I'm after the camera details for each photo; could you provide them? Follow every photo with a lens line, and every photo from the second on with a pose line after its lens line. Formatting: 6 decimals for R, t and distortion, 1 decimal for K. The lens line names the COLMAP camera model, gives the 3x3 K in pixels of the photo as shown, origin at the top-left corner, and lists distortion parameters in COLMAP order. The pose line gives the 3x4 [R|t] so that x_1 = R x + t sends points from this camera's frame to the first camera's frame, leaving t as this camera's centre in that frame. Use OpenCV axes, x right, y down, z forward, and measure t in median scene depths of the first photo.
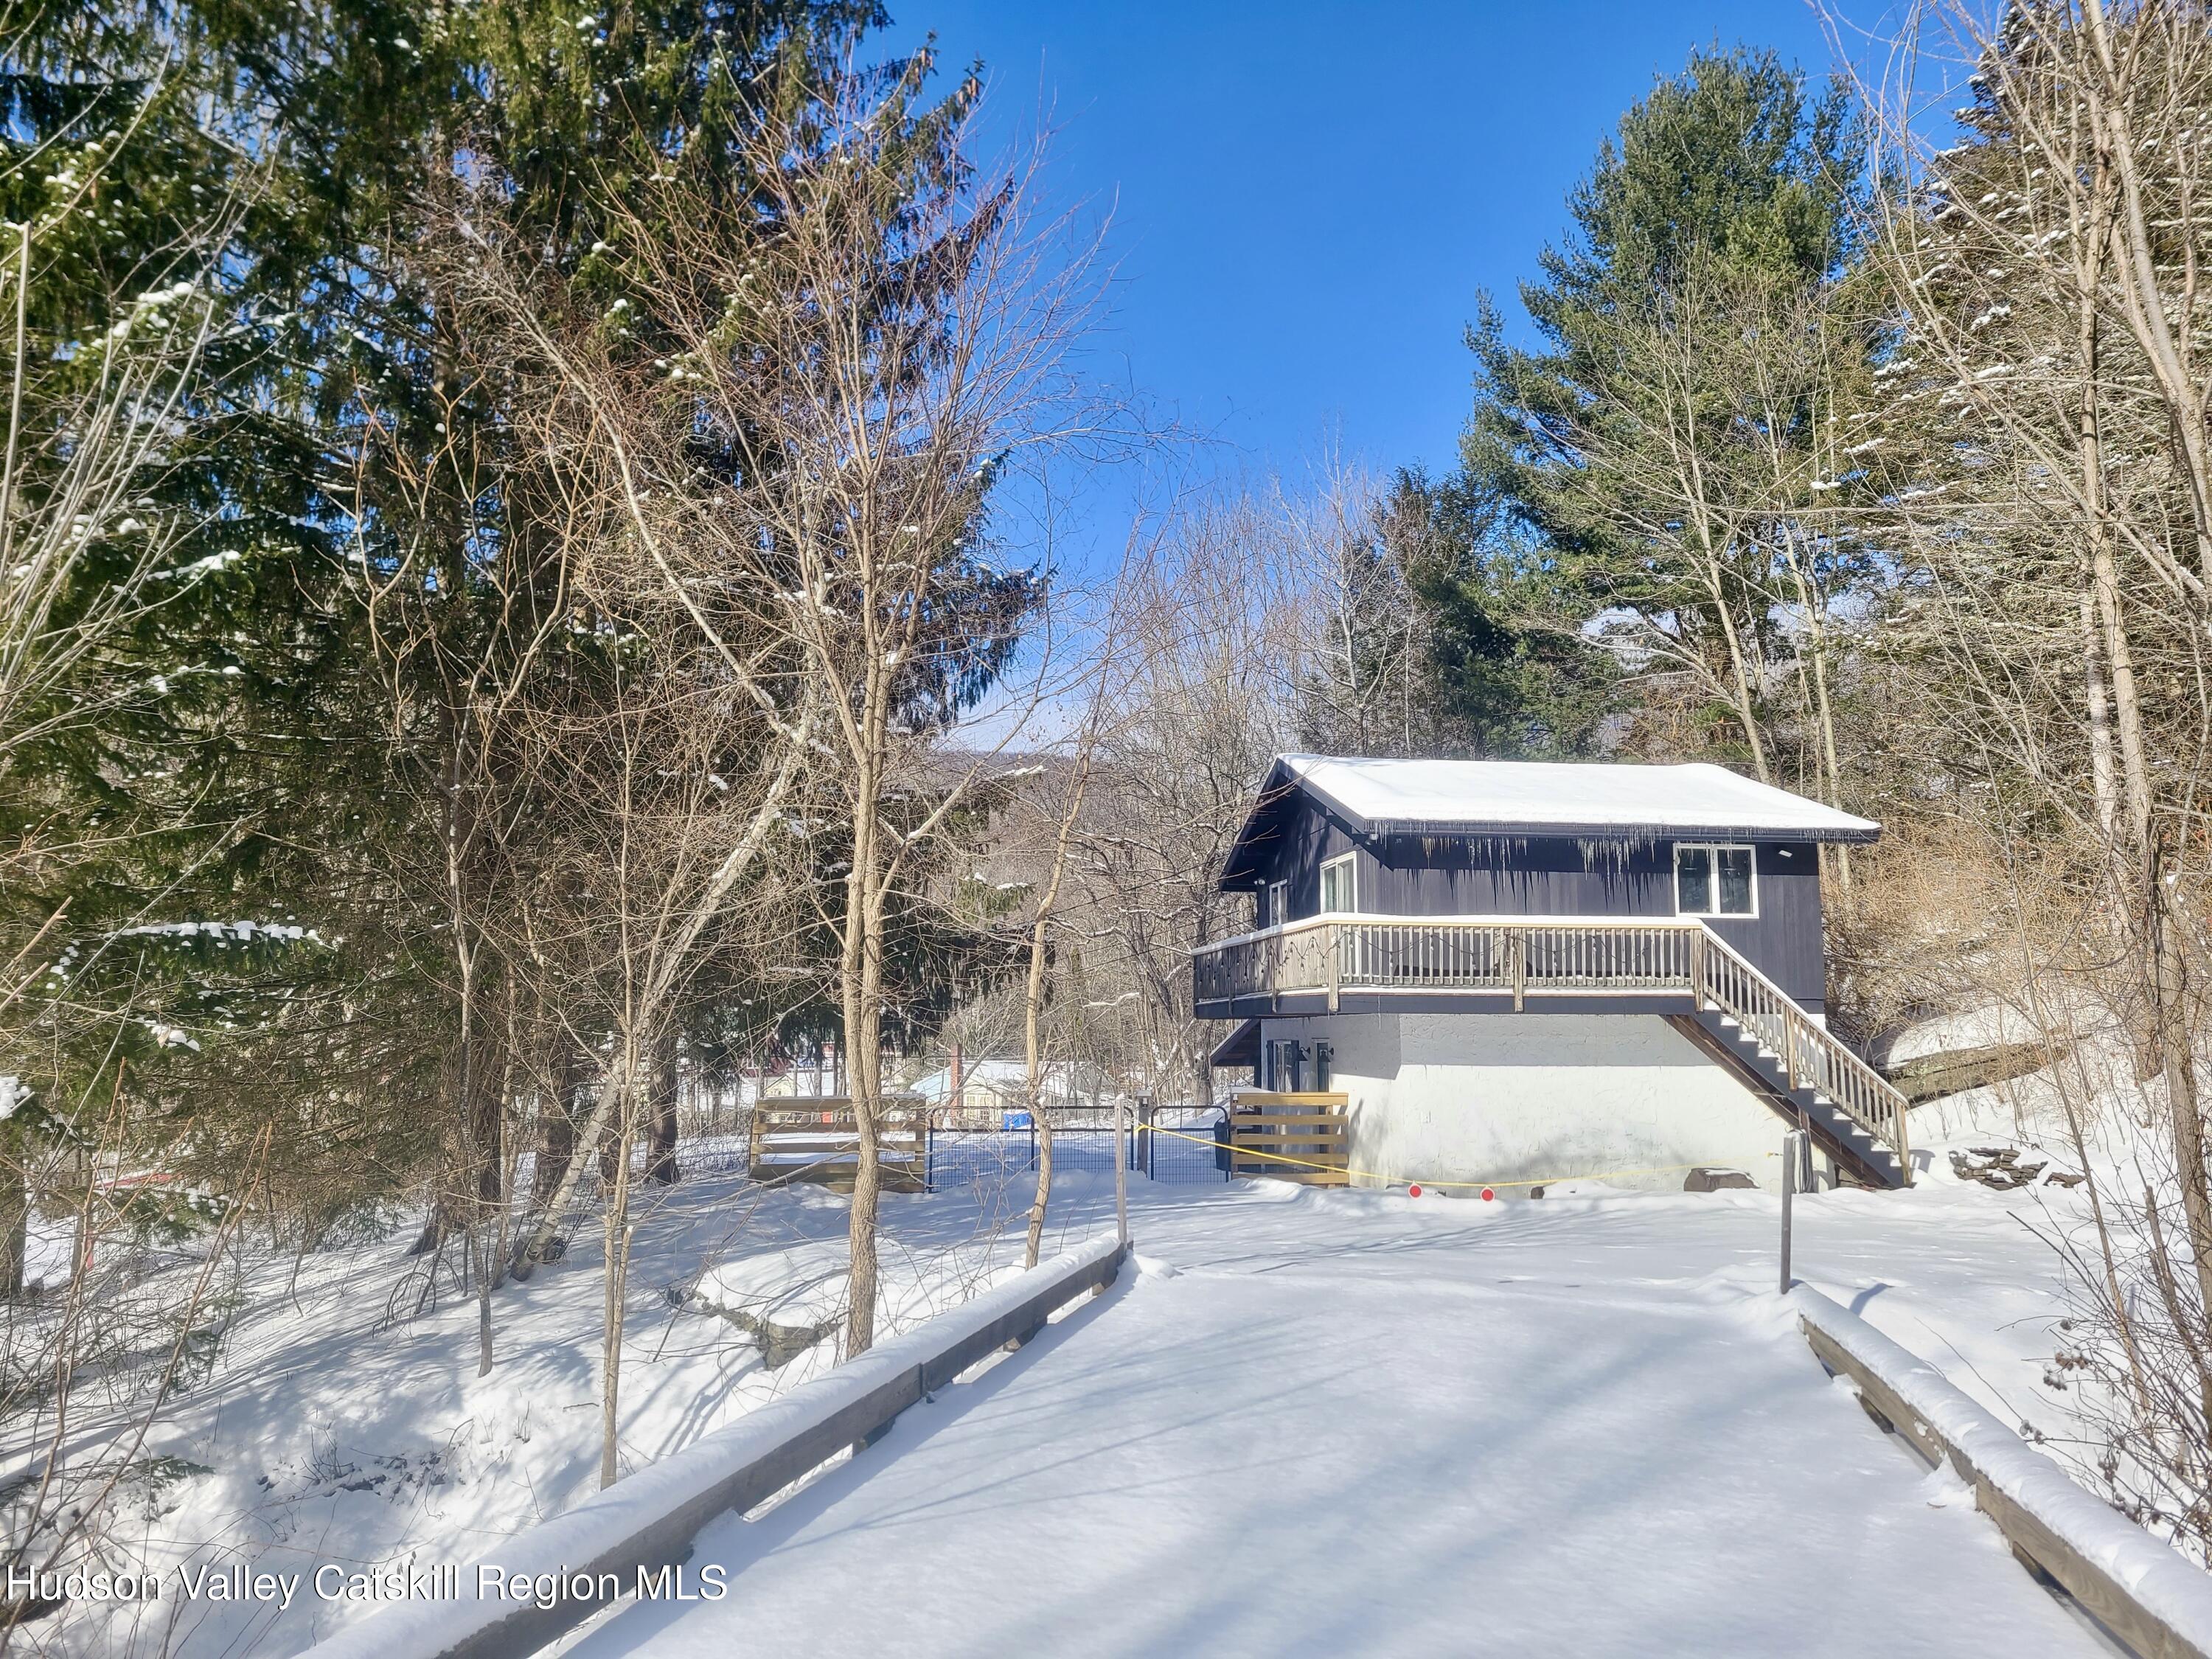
lens RADIAL K [[1649.2, 0, 1115.0], [0, 1649.2, 811.0], [0, 0, 1]] dist [0.066168, -0.026579]
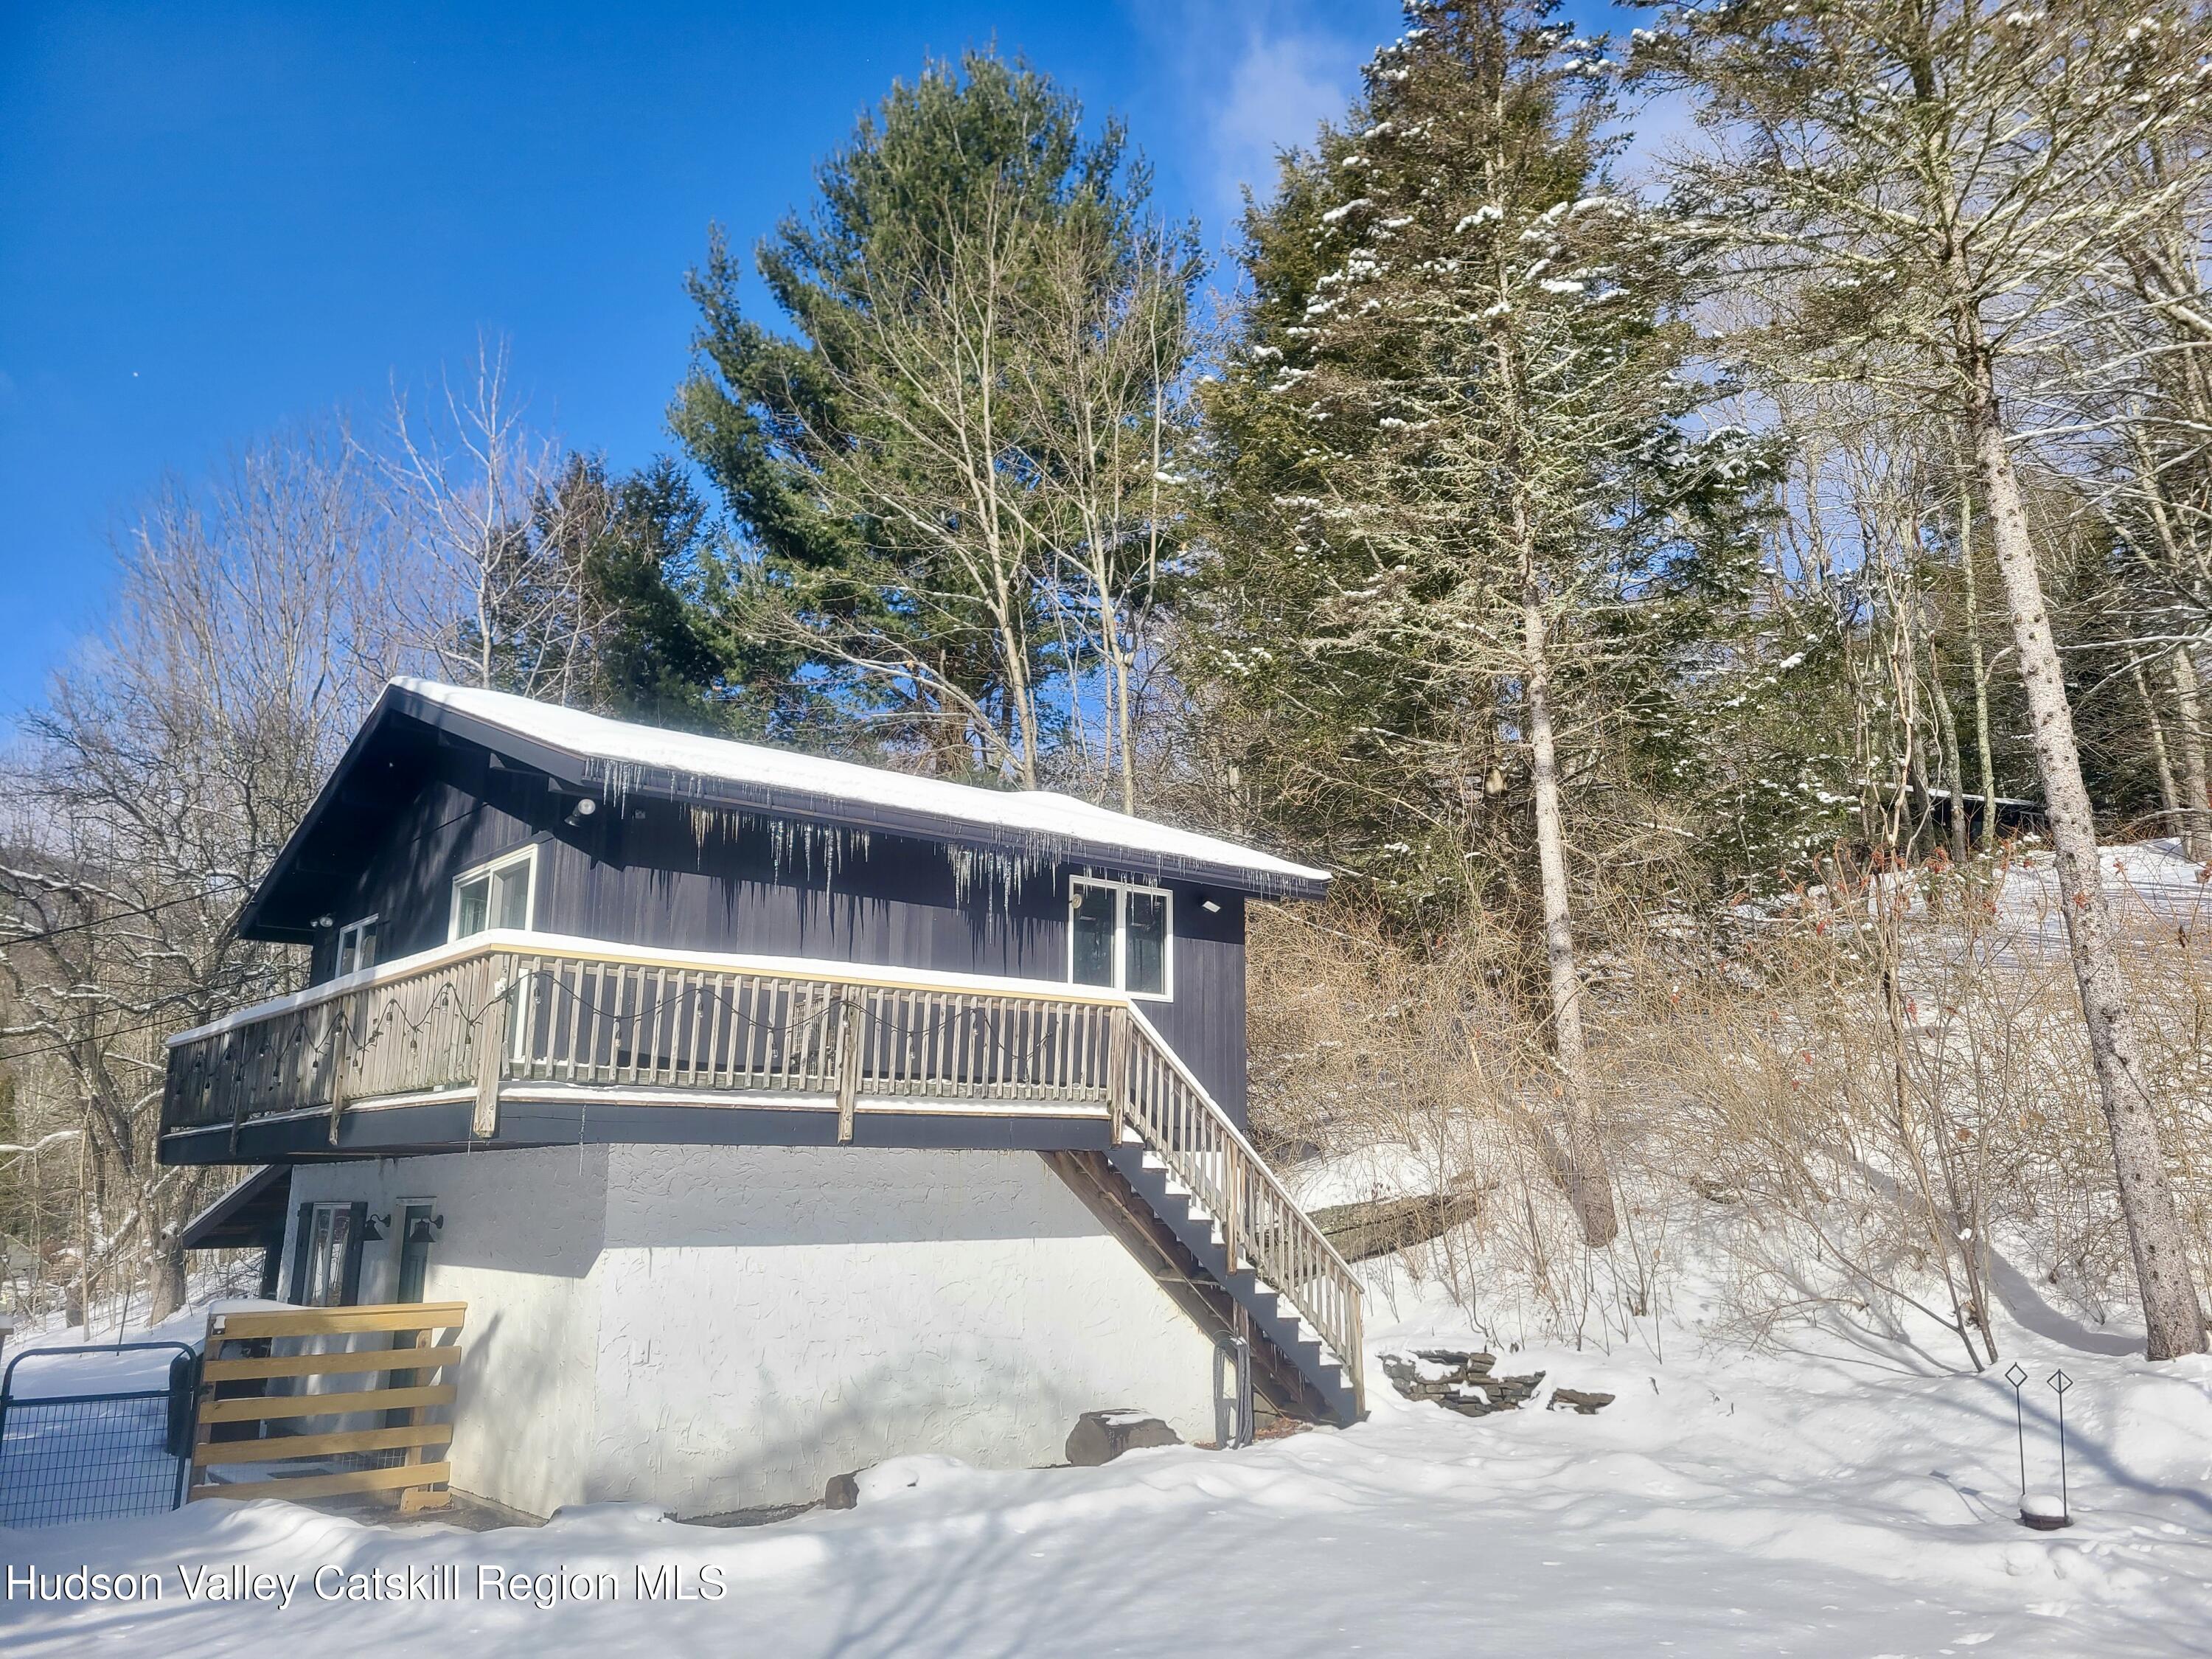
lens RADIAL K [[1649.2, 0, 1118.2], [0, 1649.2, 819.1], [0, 0, 1]] dist [0.066168, -0.026579]
pose [[0.856059, 0.112973, 0.504381, 0.035043], [-0.069426, 0.992111, -0.104384, 0.063820], [-0.512194, 0.054342, 0.857149, 0.463559]]
